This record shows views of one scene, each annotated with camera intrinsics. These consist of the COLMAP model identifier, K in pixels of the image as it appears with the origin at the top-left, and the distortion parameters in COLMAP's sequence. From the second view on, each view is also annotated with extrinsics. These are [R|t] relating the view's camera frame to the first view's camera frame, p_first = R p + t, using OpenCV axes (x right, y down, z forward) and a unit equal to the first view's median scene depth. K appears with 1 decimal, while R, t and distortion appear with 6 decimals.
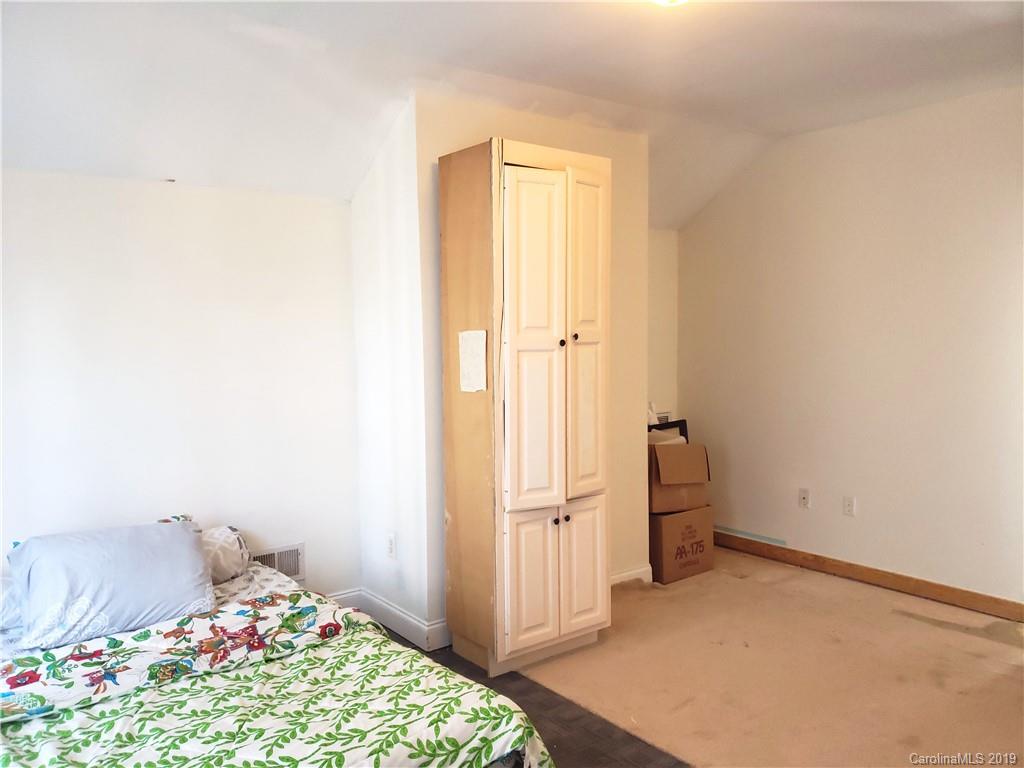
lens RADIAL K [[793.7, 0, 507.1], [0, 793.7, 383.2], [0, 0, 1]] dist [0.046730, -0.095562]
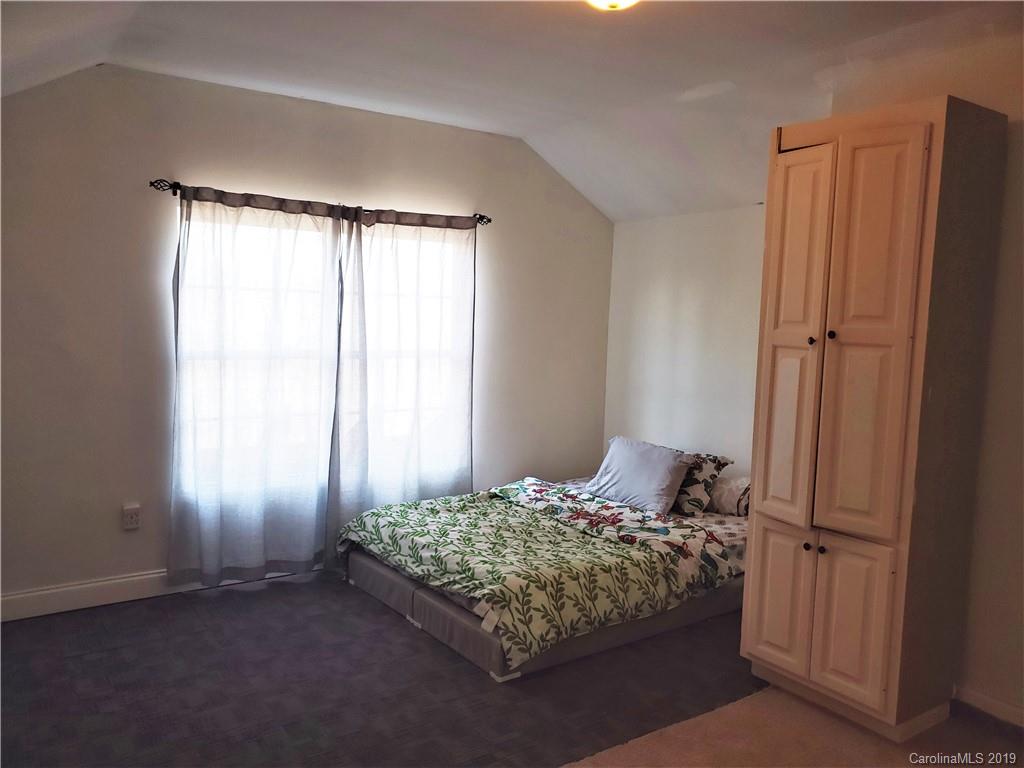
lens RADIAL K [[793.7, 0, 507.1], [0, 793.7, 383.2], [0, 0, 1]] dist [0.046730, -0.095562]
pose [[-0.059469, 0.099222, -0.993287, 1.020654], [-0.096514, 0.989814, 0.104654, -0.068337], [0.993553, 0.102090, -0.049287, 0.768478]]
